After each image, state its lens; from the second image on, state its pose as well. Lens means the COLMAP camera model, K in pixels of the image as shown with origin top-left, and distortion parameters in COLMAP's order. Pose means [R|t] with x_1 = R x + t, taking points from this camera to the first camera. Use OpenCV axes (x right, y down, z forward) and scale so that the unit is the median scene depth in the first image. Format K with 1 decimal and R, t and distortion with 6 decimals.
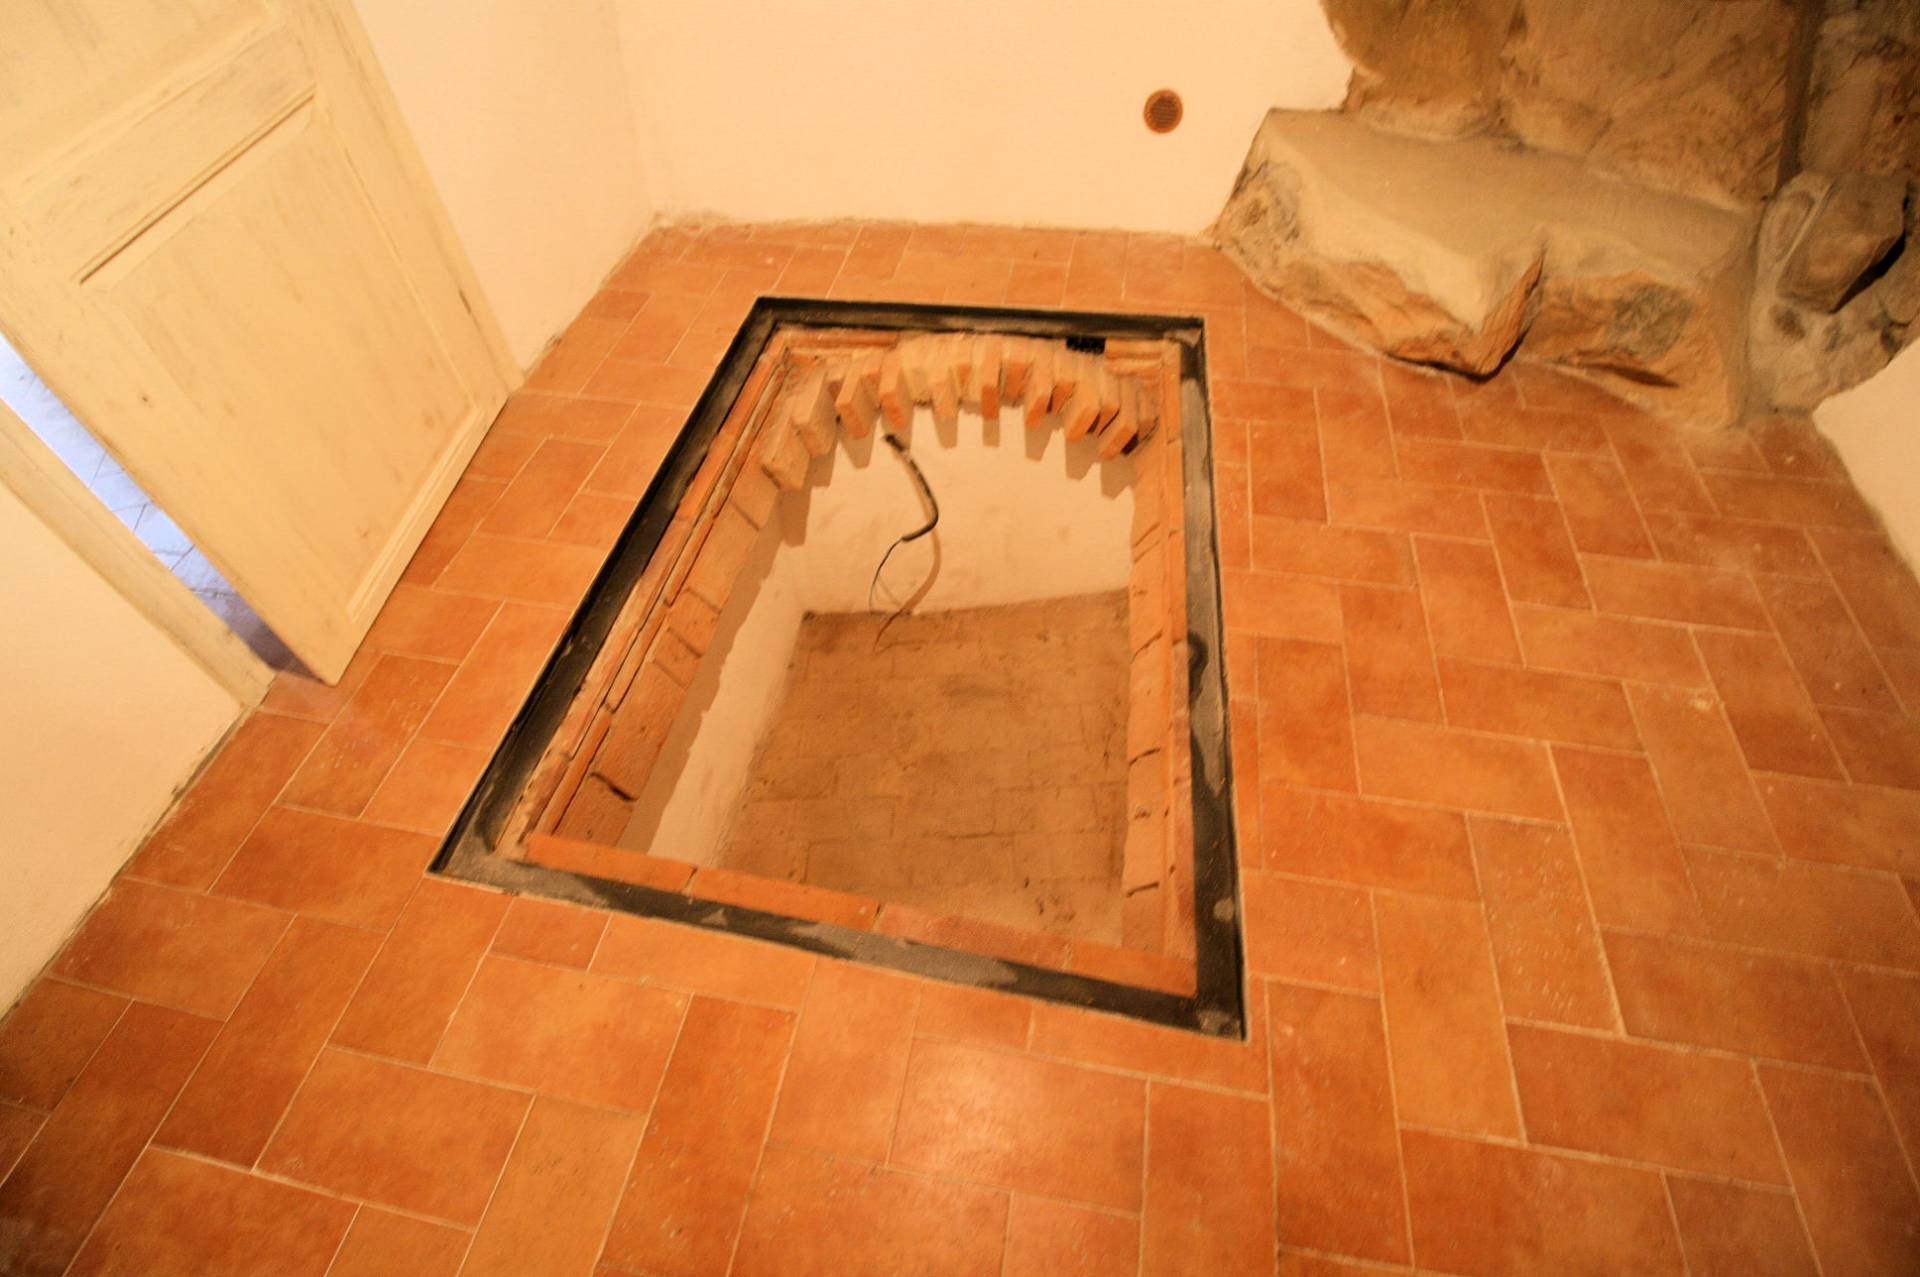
lens RADIAL K [[908.9, 0, 957.1], [0, 908.9, 636.4], [0, 0, 1]] dist [-0.004624, -0.010093]
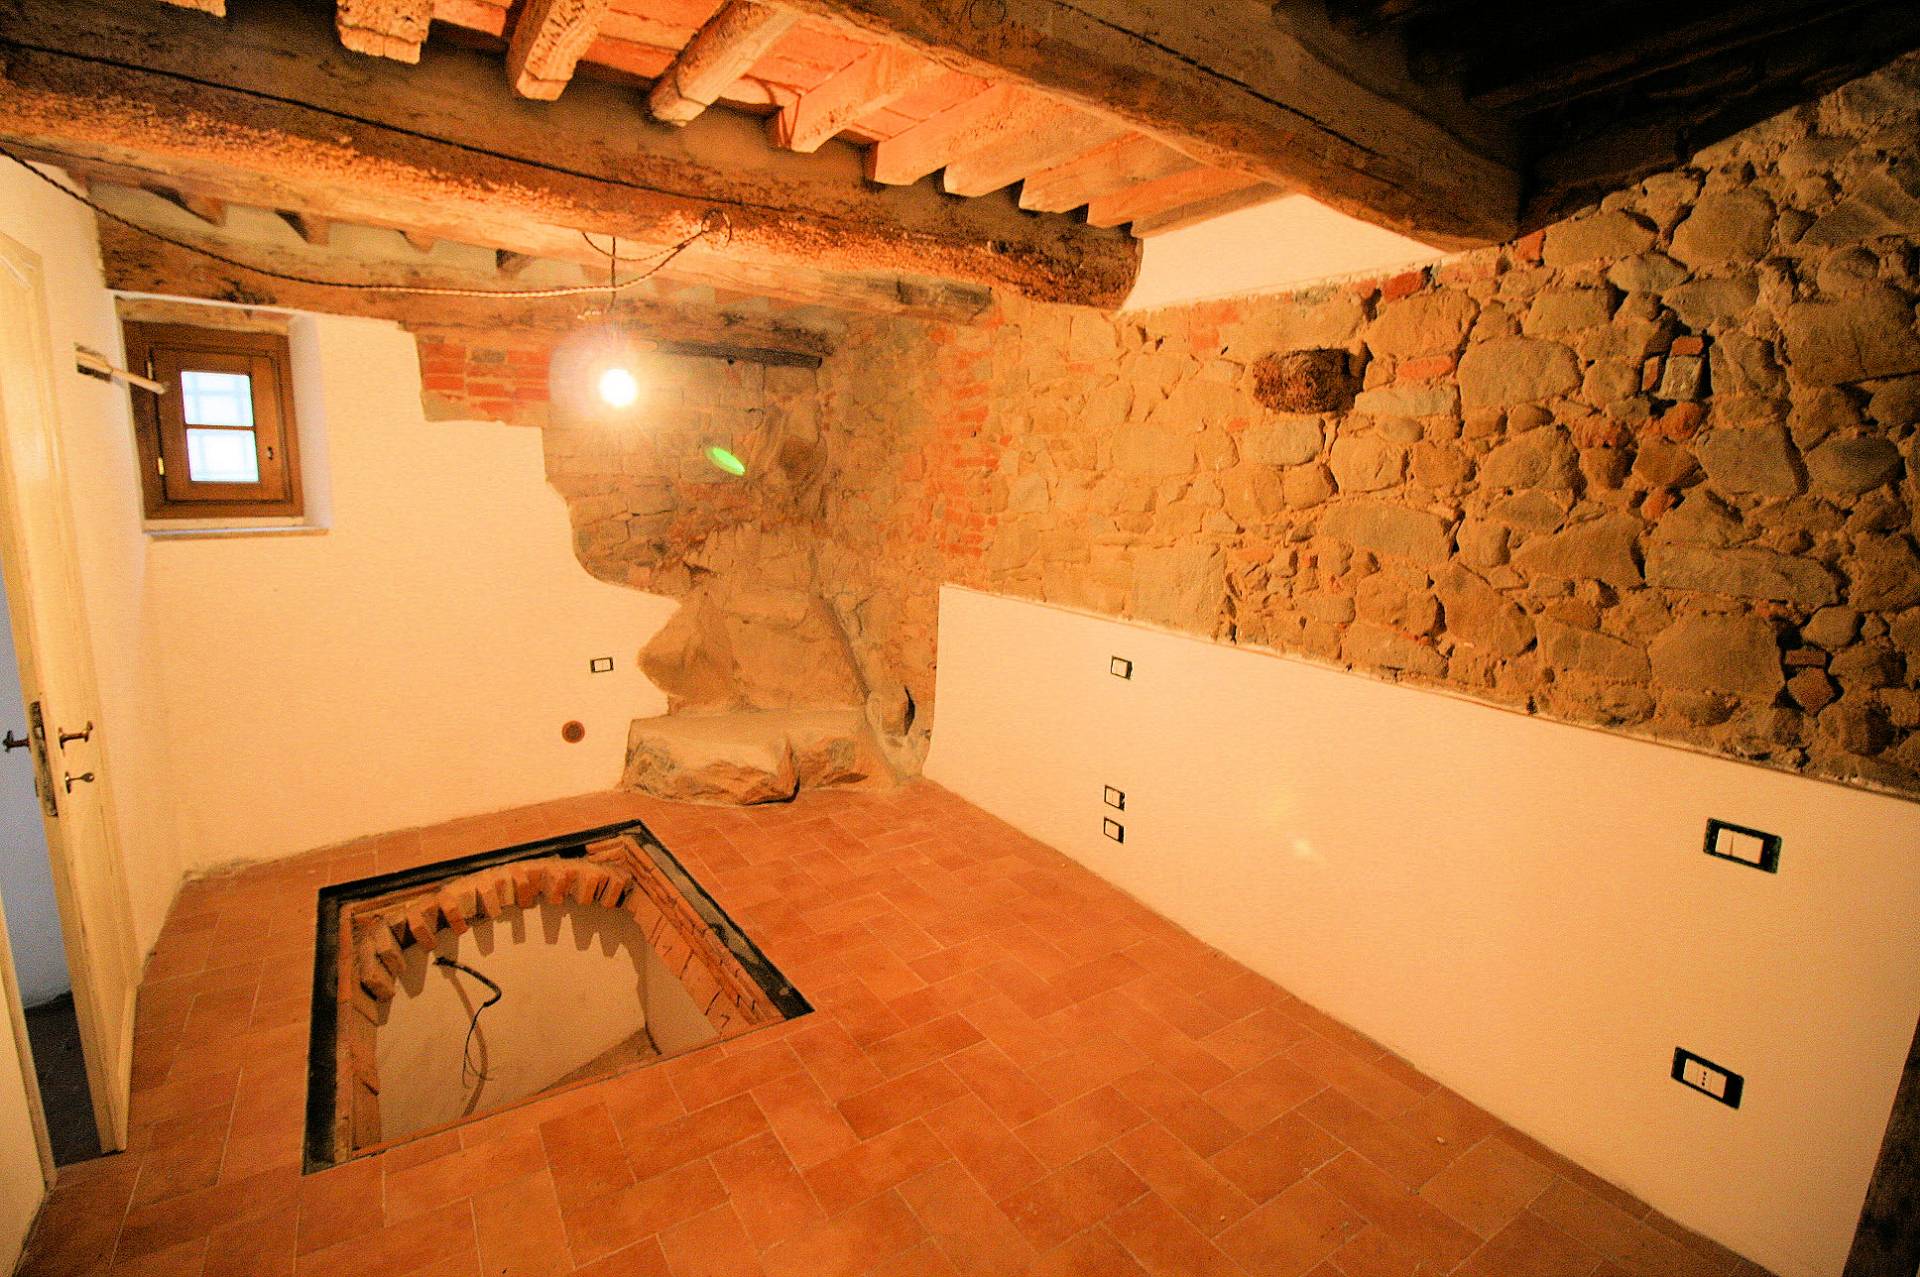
lens RADIAL K [[908.9, 0, 957.1], [0, 908.9, 636.4], [0, 0, 1]] dist [-0.004624, -0.010093]
pose [[0.734890, -0.104409, 0.670102, -0.420101], [0.510043, 0.736316, -0.444630, 0.488461], [-0.446983, 0.668534, 0.594364, -0.552723]]
